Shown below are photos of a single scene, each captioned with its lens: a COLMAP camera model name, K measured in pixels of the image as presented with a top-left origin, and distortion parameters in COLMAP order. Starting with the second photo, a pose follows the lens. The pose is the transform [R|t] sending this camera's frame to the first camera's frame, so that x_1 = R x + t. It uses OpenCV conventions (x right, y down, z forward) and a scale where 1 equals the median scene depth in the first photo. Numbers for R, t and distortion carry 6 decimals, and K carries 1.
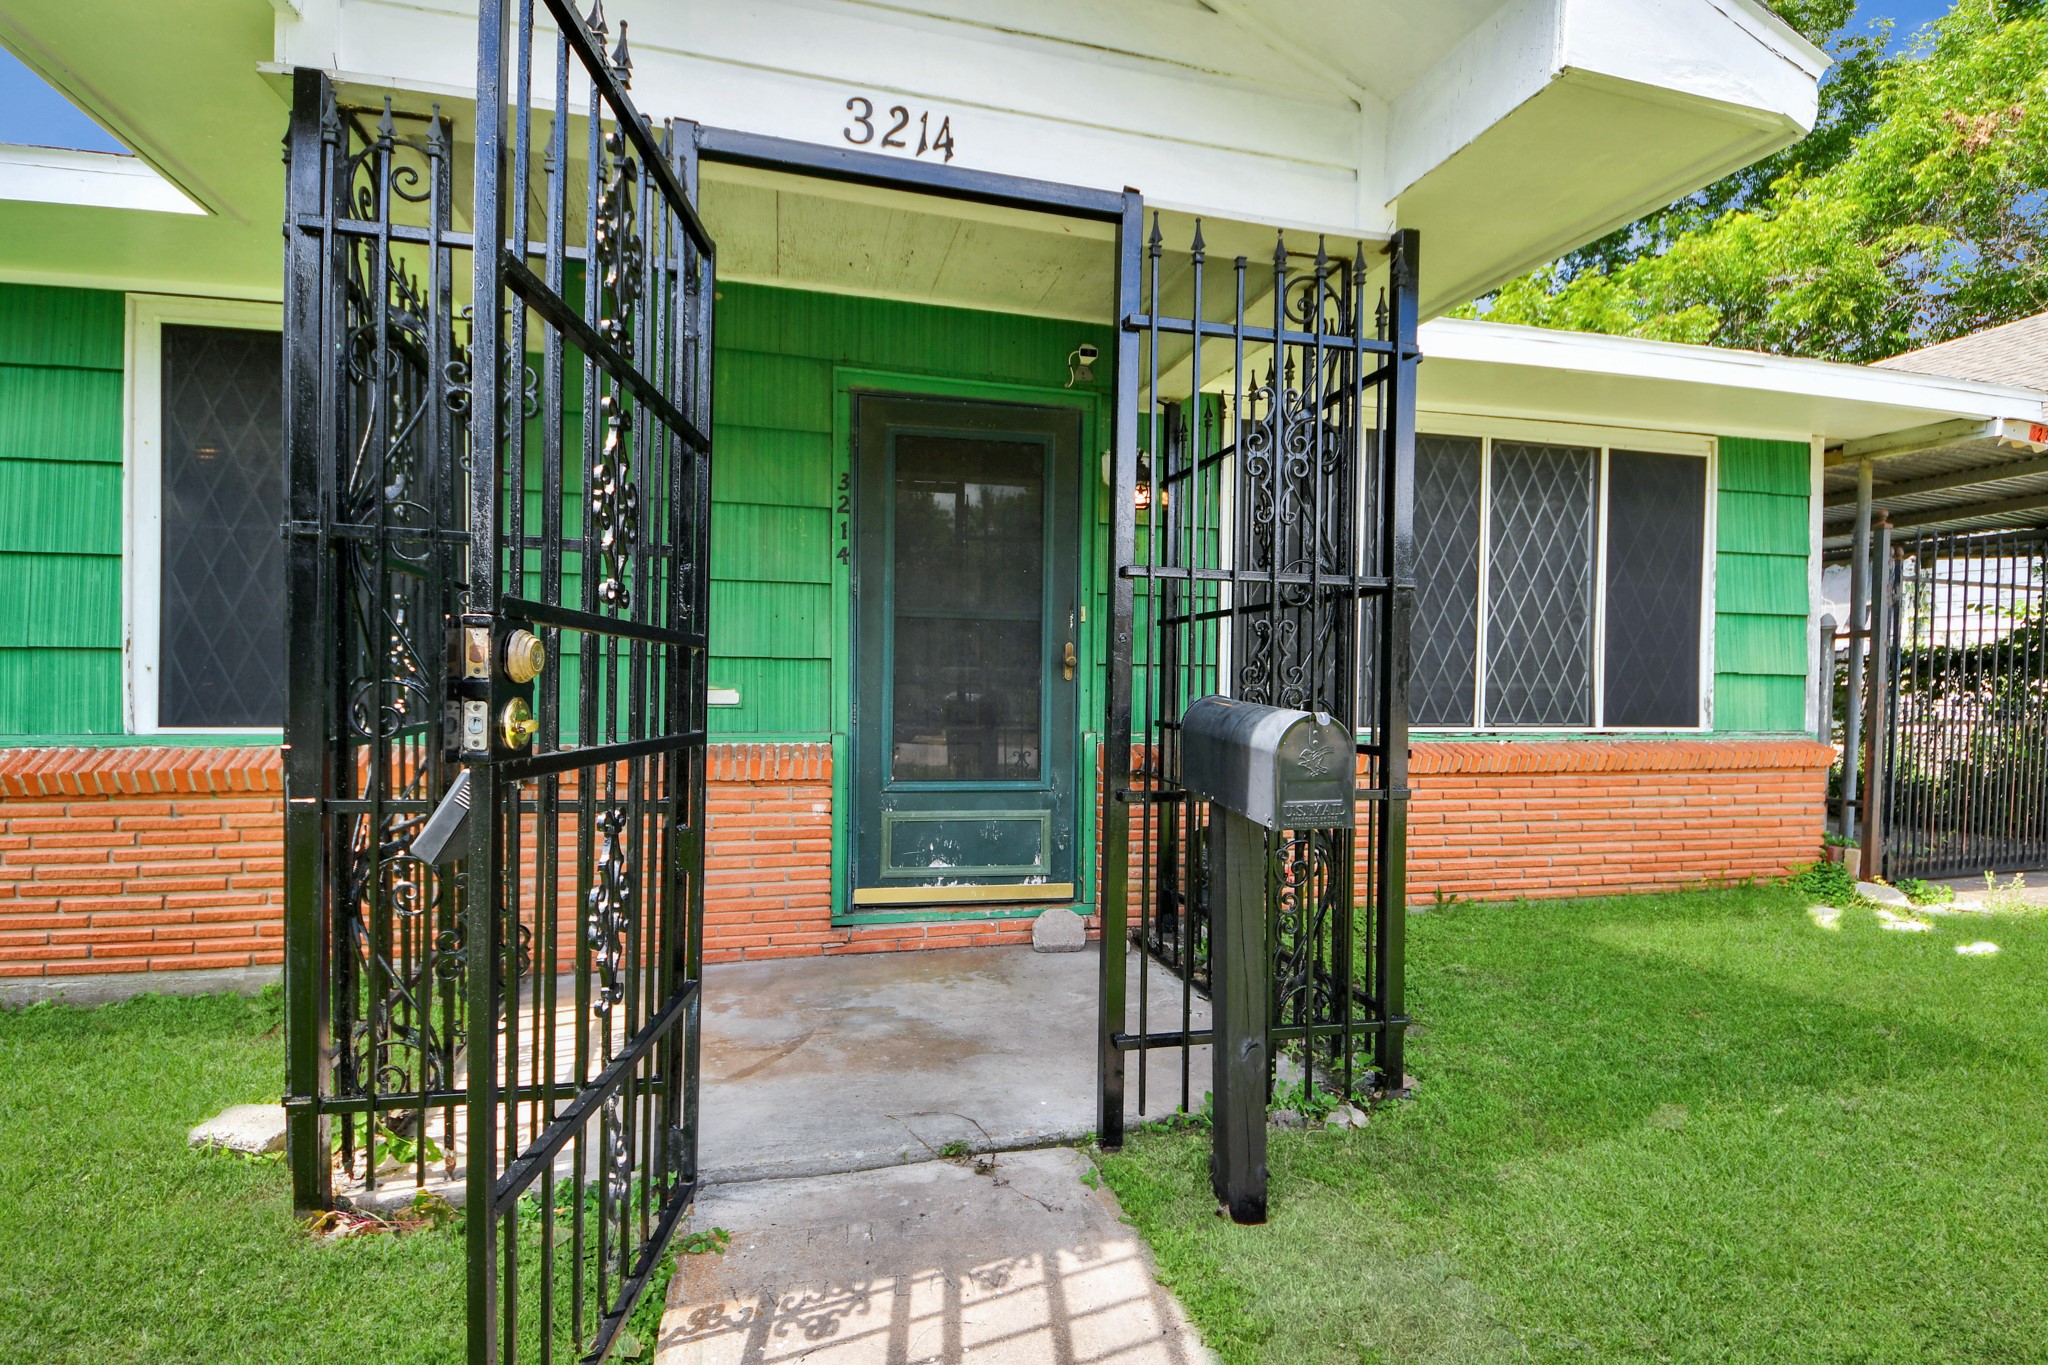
lens RADIAL K [[950.9, 0, 1021.2], [0, 950.9, 678.7], [0, 0, 1]] dist [0.000048, 0.000009]
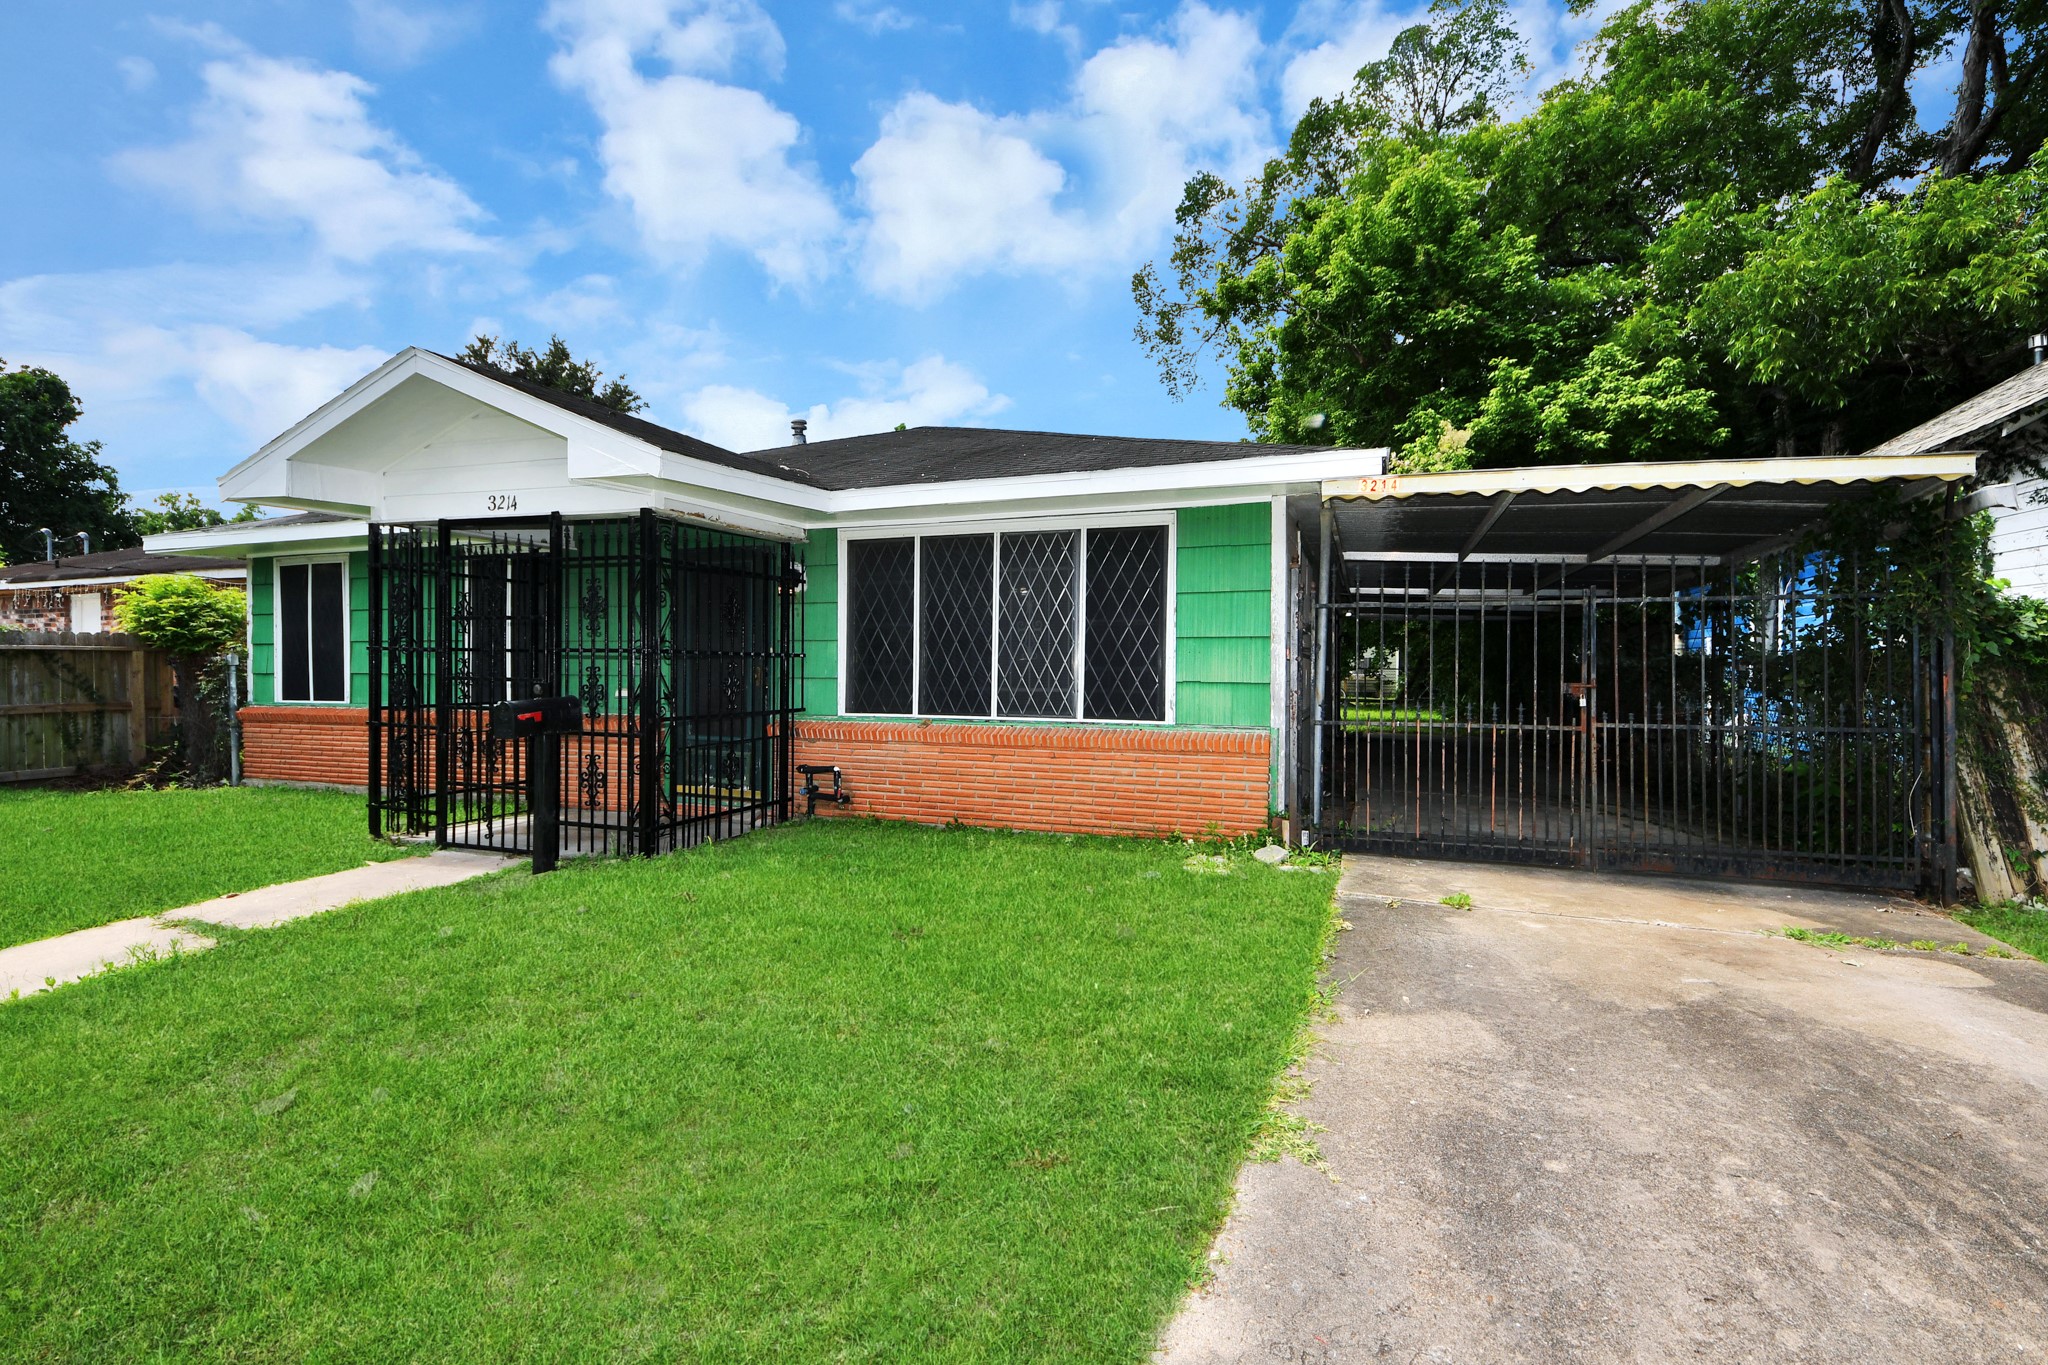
lens RADIAL K [[893.7, 0, 1023.5], [0, 893.7, 677.5], [0, 0, 1]] dist [0.000566, 0.000008]
pose [[0.834850, -0.005526, -0.550450, 1.301605], [0.003651, 0.999983, -0.004500, -0.007116], [0.550466, 0.001747, 0.834856, -0.204572]]
